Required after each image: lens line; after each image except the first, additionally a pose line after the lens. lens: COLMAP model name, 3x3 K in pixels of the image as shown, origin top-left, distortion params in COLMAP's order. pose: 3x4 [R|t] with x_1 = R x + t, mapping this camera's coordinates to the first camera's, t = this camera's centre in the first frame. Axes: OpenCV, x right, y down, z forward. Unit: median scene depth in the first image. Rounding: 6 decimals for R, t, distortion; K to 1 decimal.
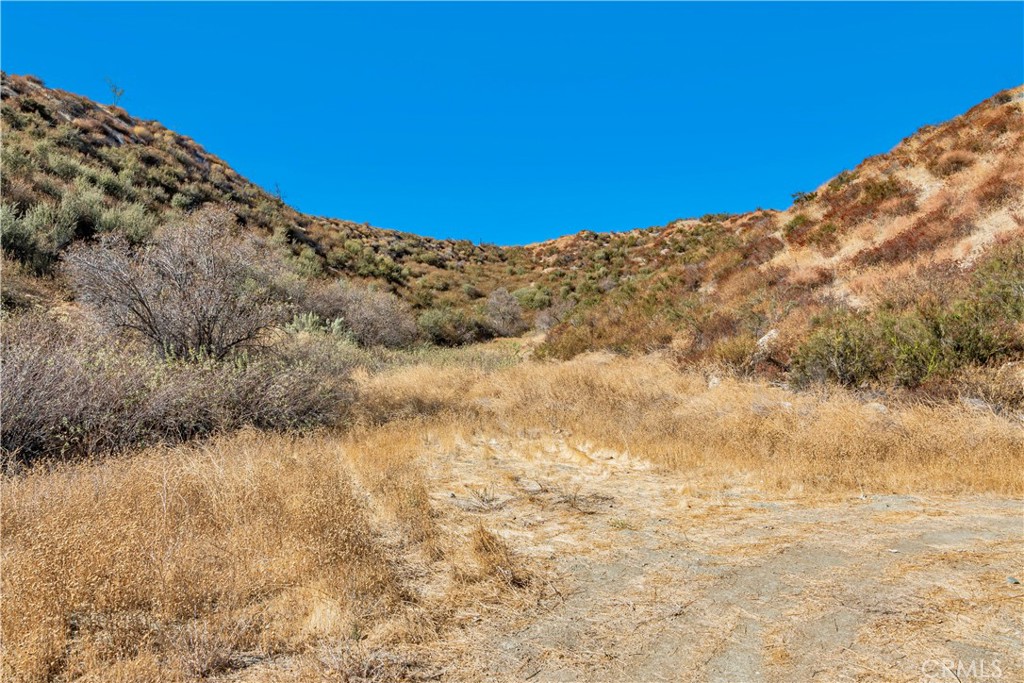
lens RADIAL K [[611.3, 0, 514.6], [0, 611.3, 340.5], [0, 0, 1]] dist [-0.046268, -0.003179]
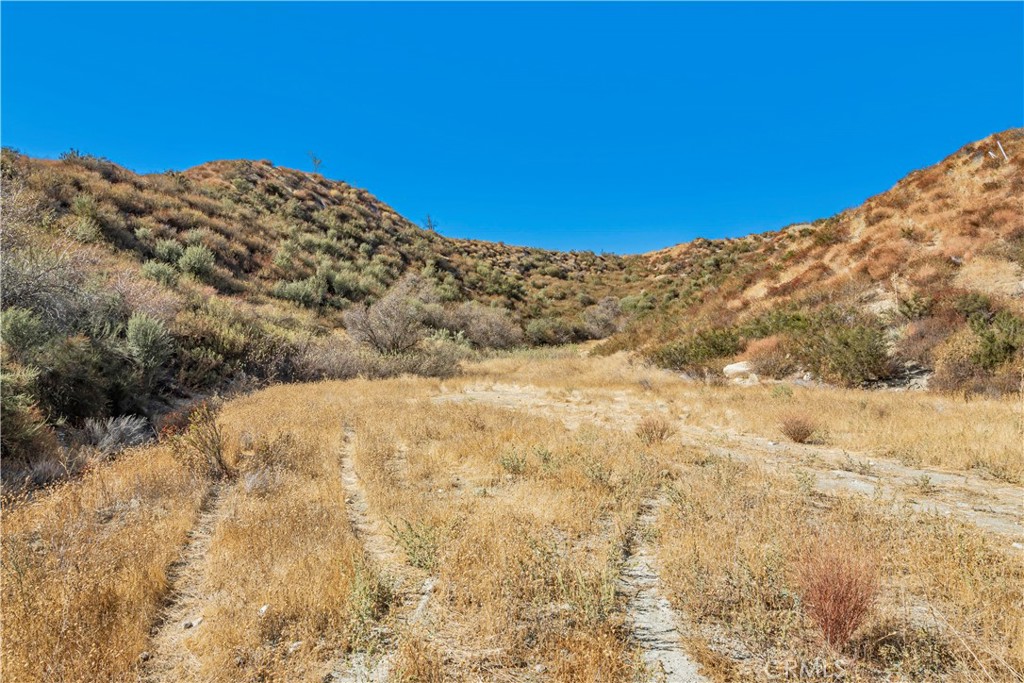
lens RADIAL K [[611.3, 0, 510.7], [0, 611.3, 342.1], [0, 0, 1]] dist [-0.046268, -0.003179]
pose [[0.970355, -0.000562, -0.241682, 0.110710], [0.001799, 0.999986, 0.004900, -0.006208], [0.241676, -0.005190, 0.970343, -0.266697]]
